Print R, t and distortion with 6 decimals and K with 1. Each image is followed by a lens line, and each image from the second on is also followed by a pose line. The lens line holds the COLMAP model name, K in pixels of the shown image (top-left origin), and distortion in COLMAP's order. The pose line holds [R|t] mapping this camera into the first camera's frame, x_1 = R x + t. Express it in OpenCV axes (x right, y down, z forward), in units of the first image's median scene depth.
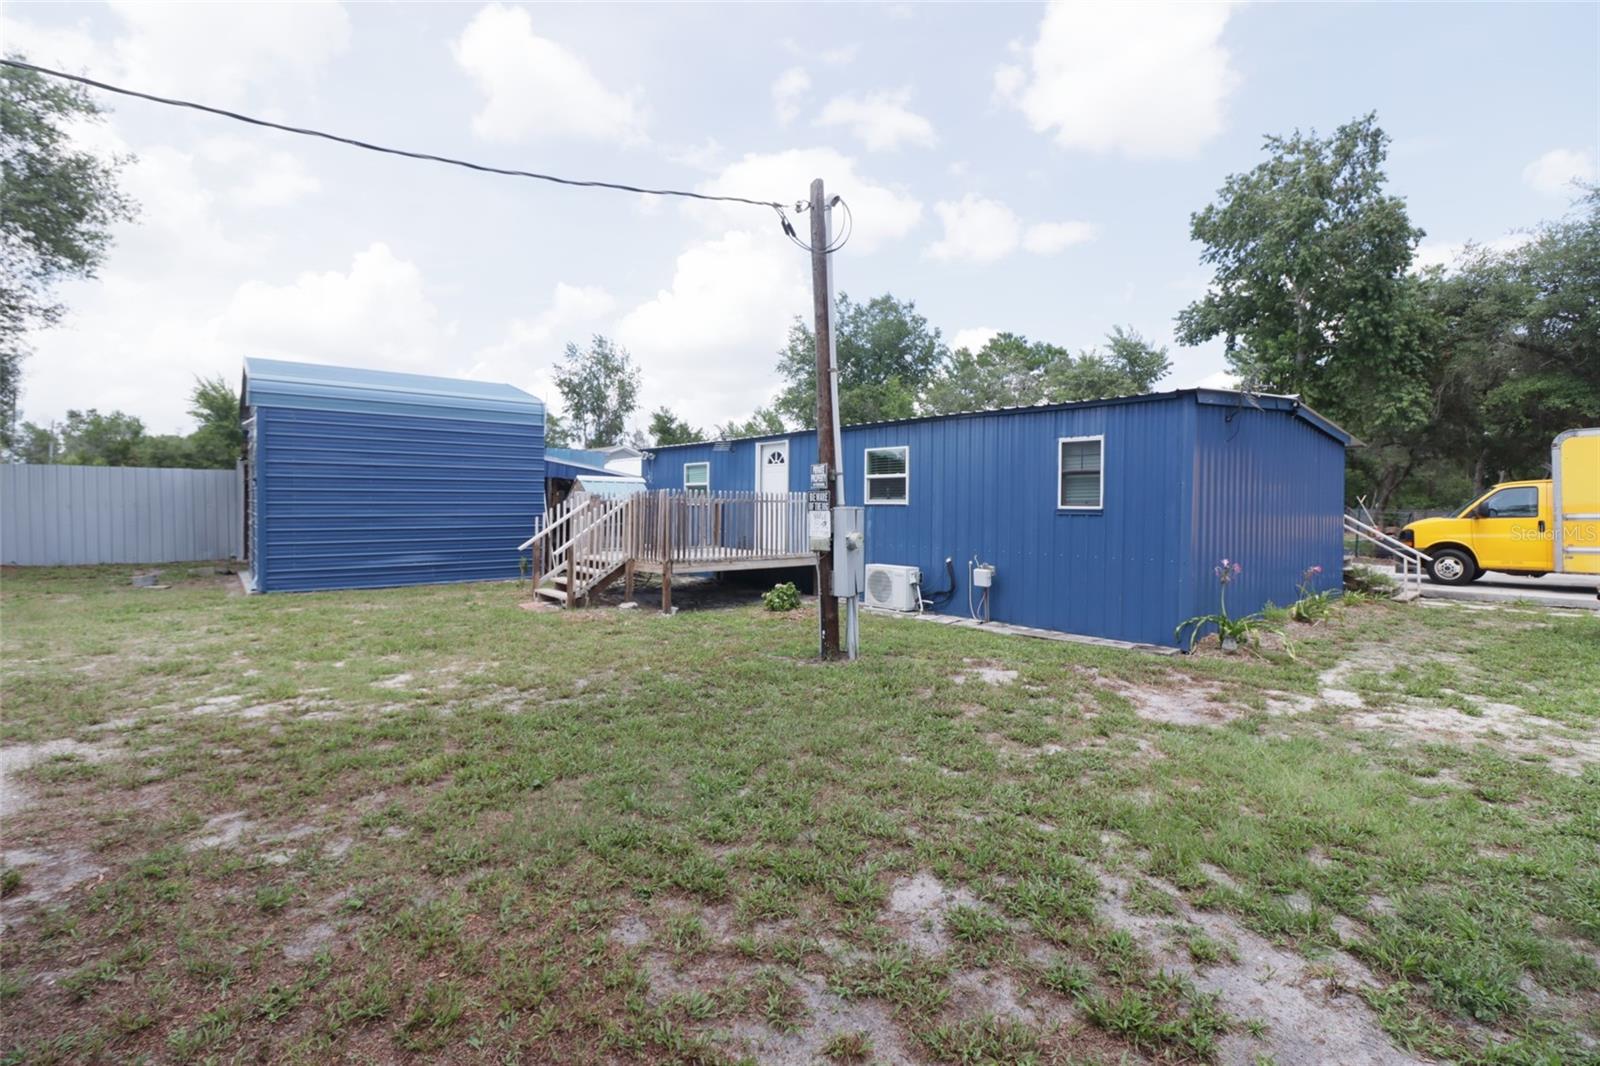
lens RADIAL K [[740.2, 0, 807.9], [0, 740.2, 516.0], [0, 0, 1]] dist [0.001646, -0.013990]
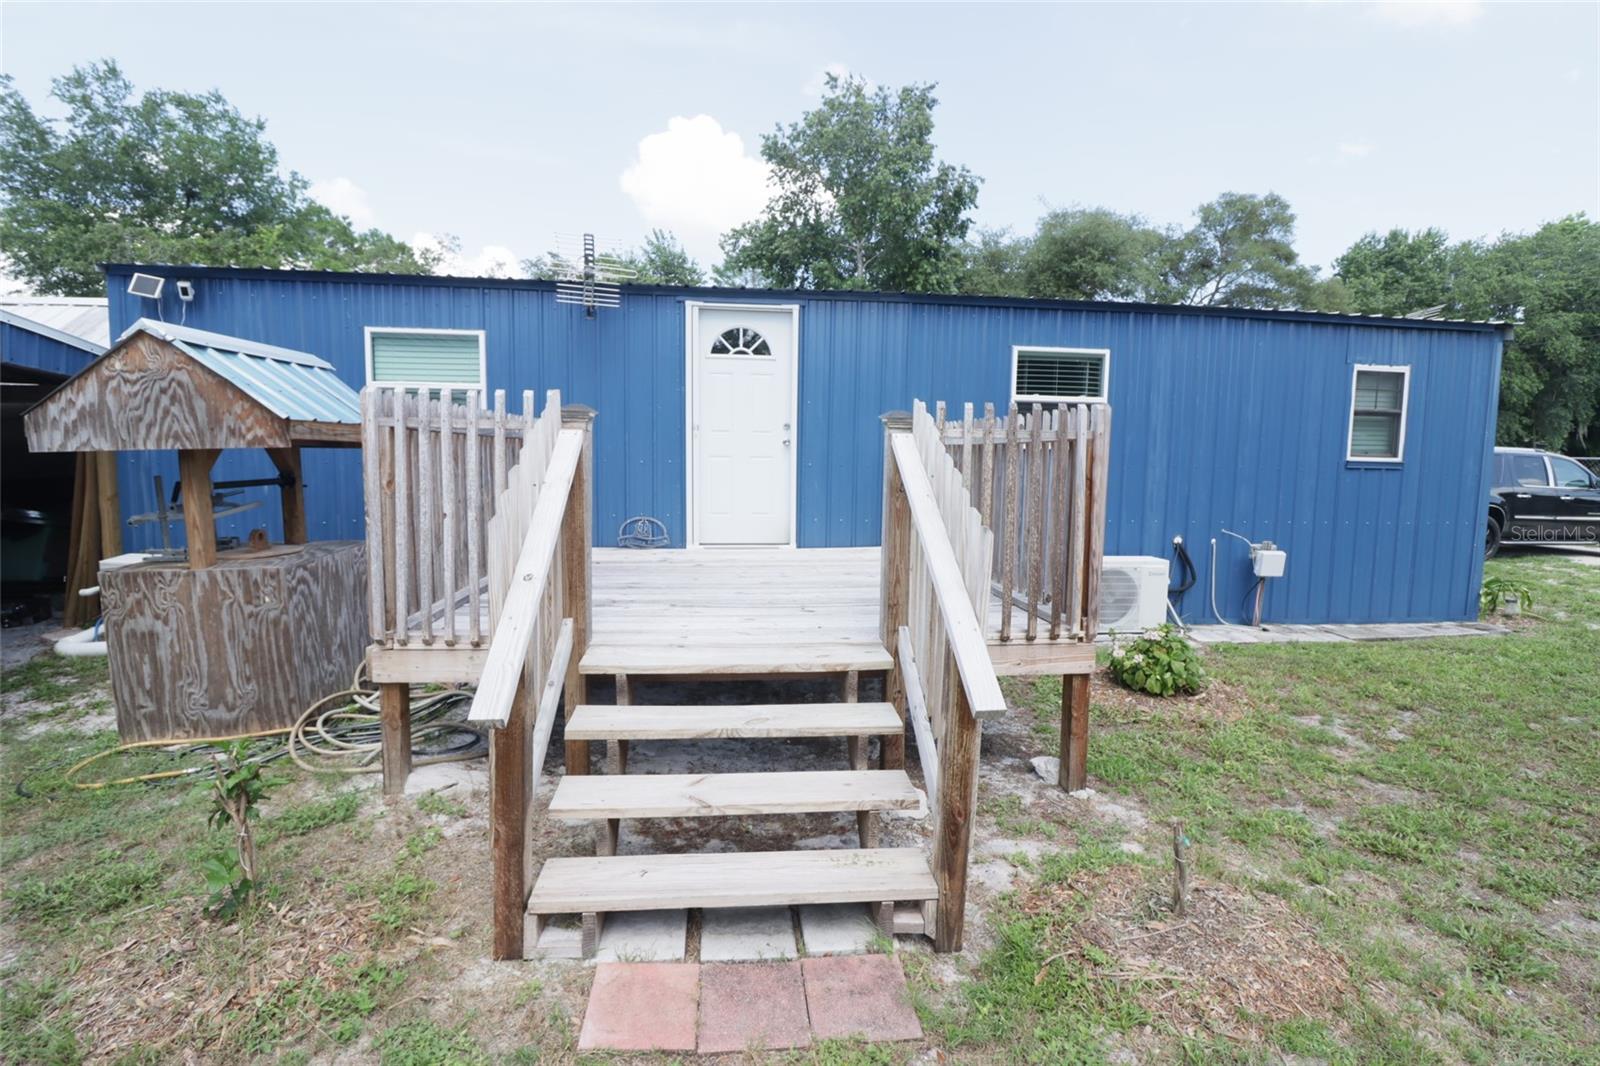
lens RADIAL K [[740.2, 0, 807.9], [0, 740.2, 516.0], [0, 0, 1]] dist [0.001646, -0.013990]
pose [[0.574107, -0.070548, 0.815736, -0.477291], [-0.004112, 0.996020, 0.089034, -0.014915], [-0.818770, -0.054469, 0.571532, 0.840641]]
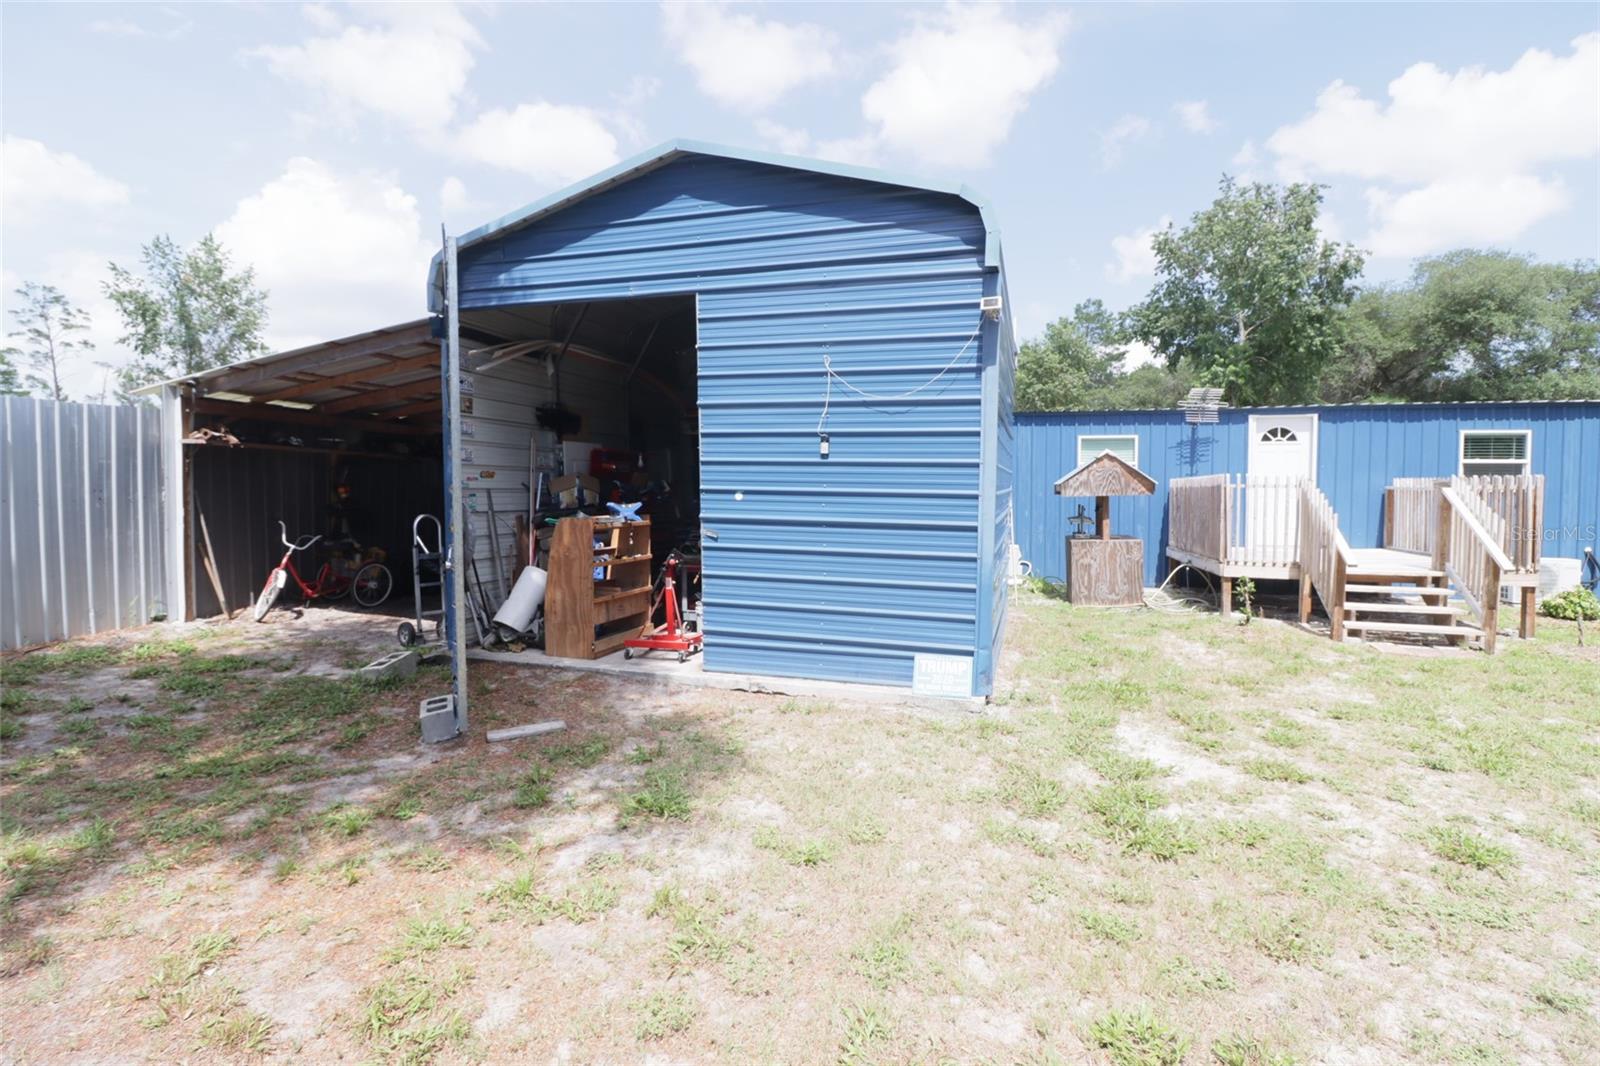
lens RADIAL K [[740.2, 0, 807.9], [0, 740.2, 516.0], [0, 0, 1]] dist [0.001646, -0.013990]
pose [[0.831262, -0.022597, 0.555421, -1.132765], [0.005436, 0.999456, 0.032527, -0.020390], [-0.555854, -0.024019, 0.830933, 0.723665]]
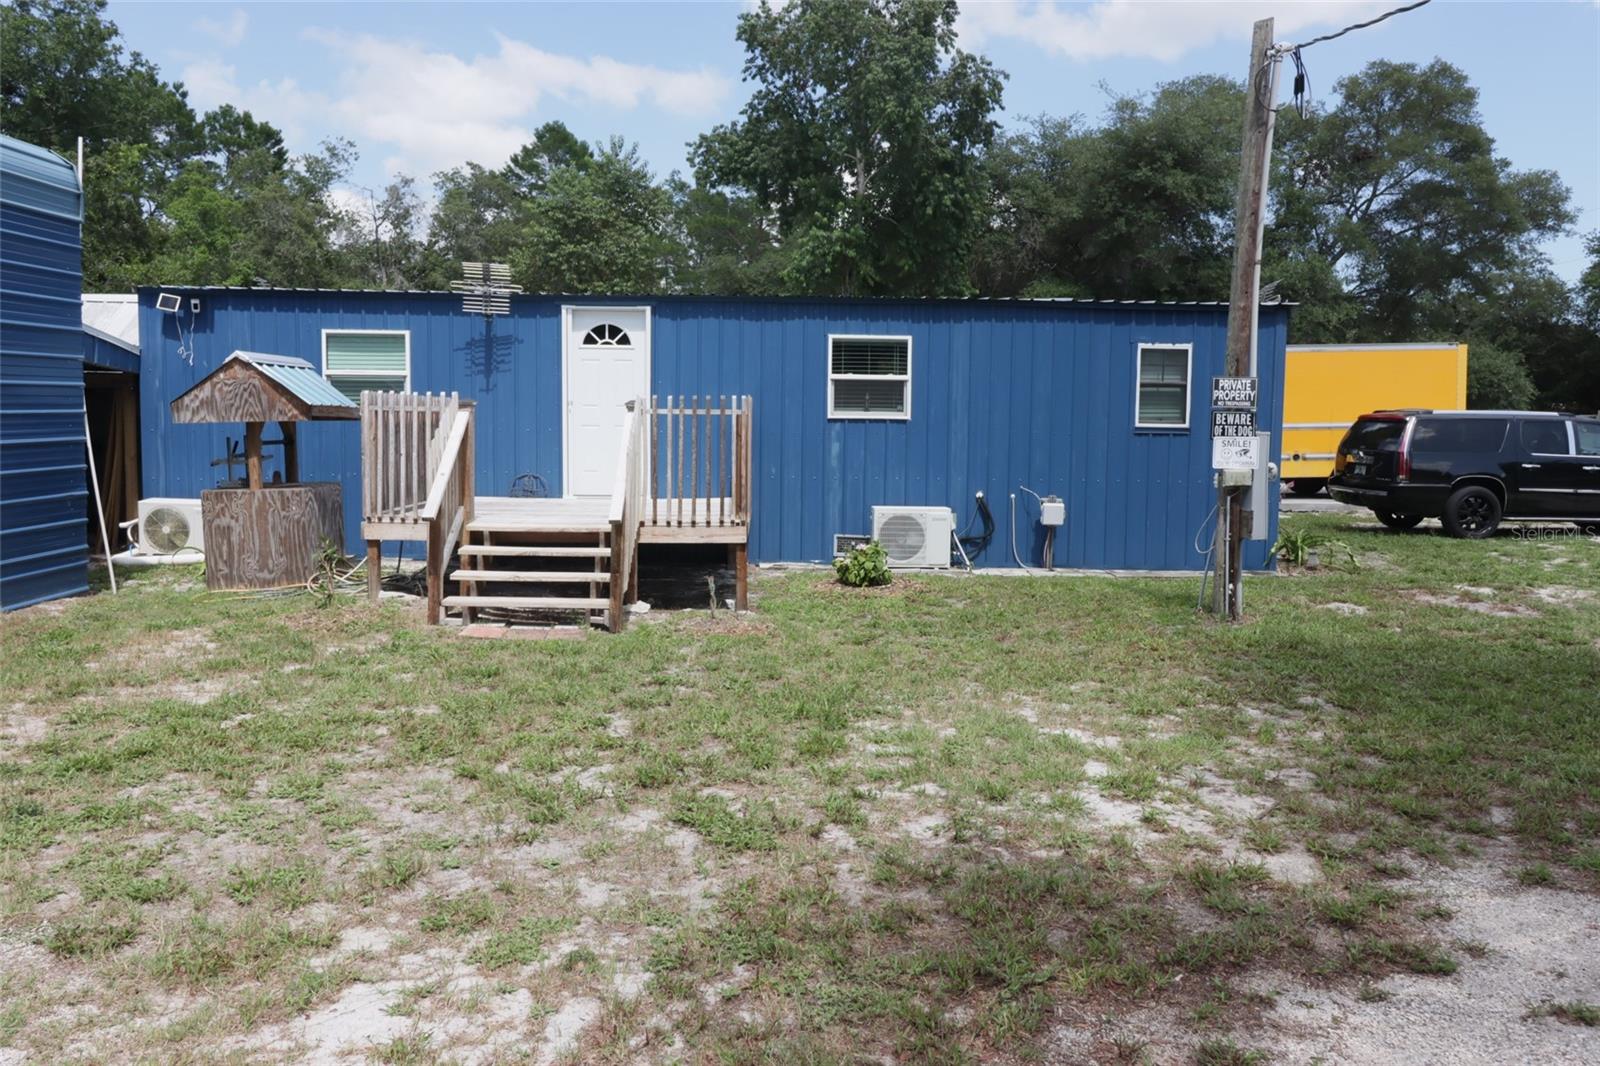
lens RADIAL K [[1255.4, 0, 807.5], [0, 1255.4, 499.1], [0, 0, 1]] dist [0.011130, 0.007320]
pose [[0.634151, -0.051163, 0.771514, -0.842761], [0.000768, 0.997850, 0.065541, -0.017843], [-0.773209, -0.040970, 0.632827, 0.309550]]
